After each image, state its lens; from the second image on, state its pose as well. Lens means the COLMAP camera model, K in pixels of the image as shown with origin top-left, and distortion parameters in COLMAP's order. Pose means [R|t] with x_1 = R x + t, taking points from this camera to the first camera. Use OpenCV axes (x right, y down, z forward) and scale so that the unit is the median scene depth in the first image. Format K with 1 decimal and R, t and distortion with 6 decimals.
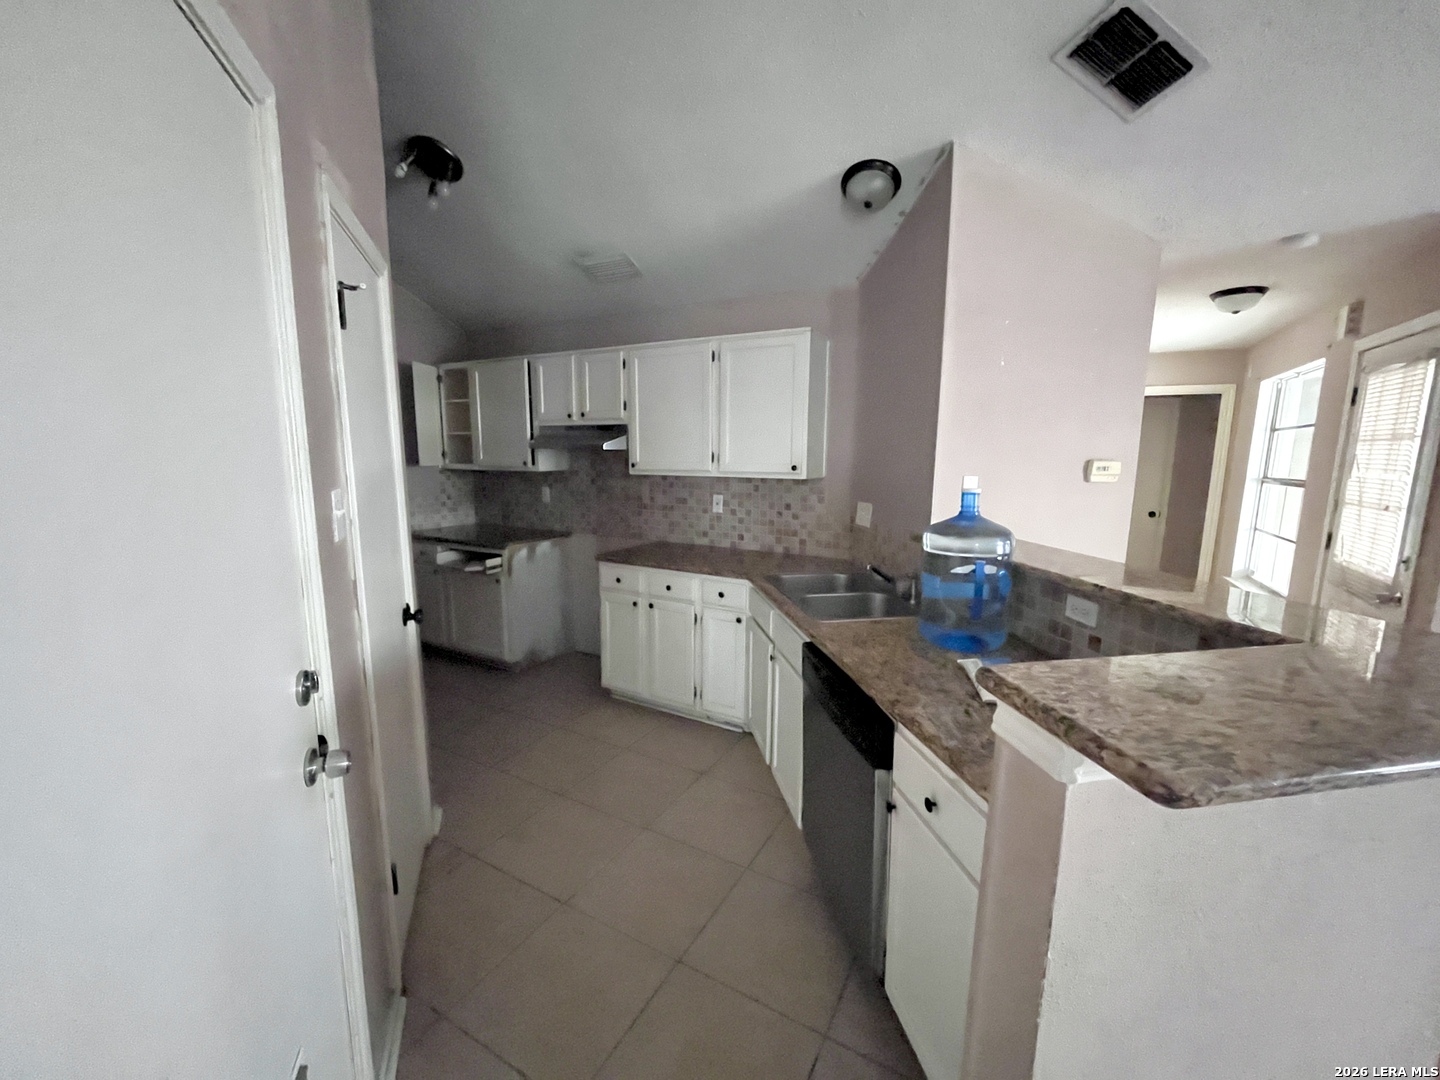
lens RADIAL K [[585.1, 0, 714.5], [0, 585.1, 546.3], [0, 0, 1]] dist [-0.004302, 0.000589]
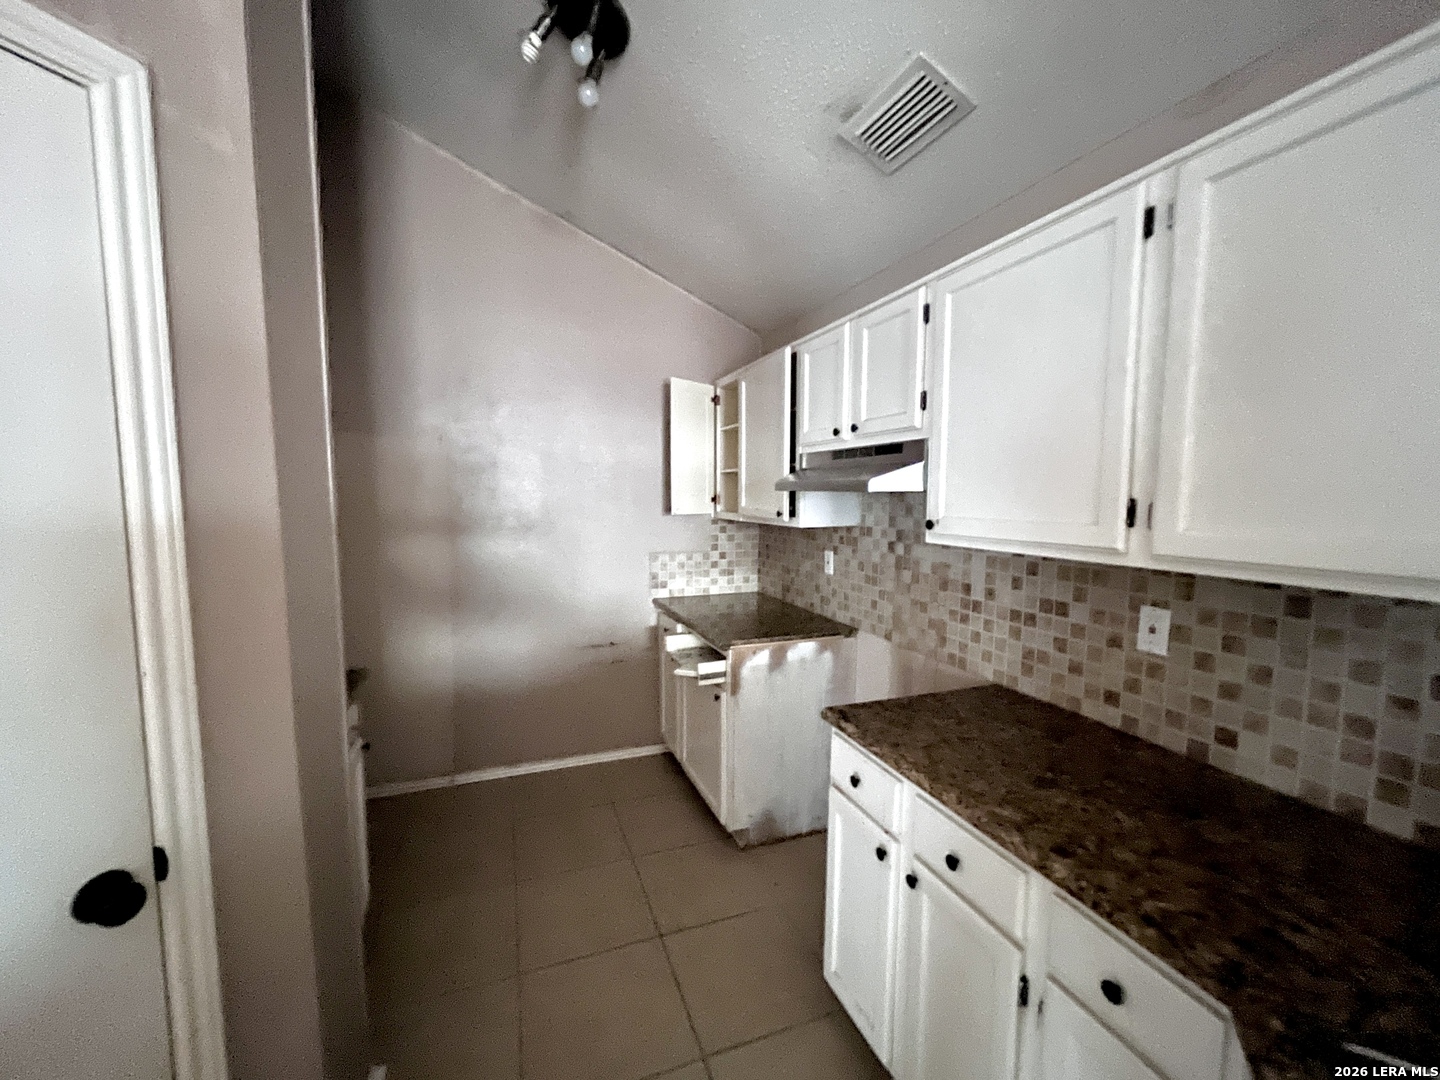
lens RADIAL K [[585.1, 0, 716.6], [0, 585.1, 543.7], [0, 0, 1]] dist [-0.004302, 0.000589]
pose [[0.765769, 0.051526, -0.641048, 0.027057], [-0.100221, 0.994168, -0.039811, -0.080865], [0.635259, 0.094732, 0.766467, 0.493326]]
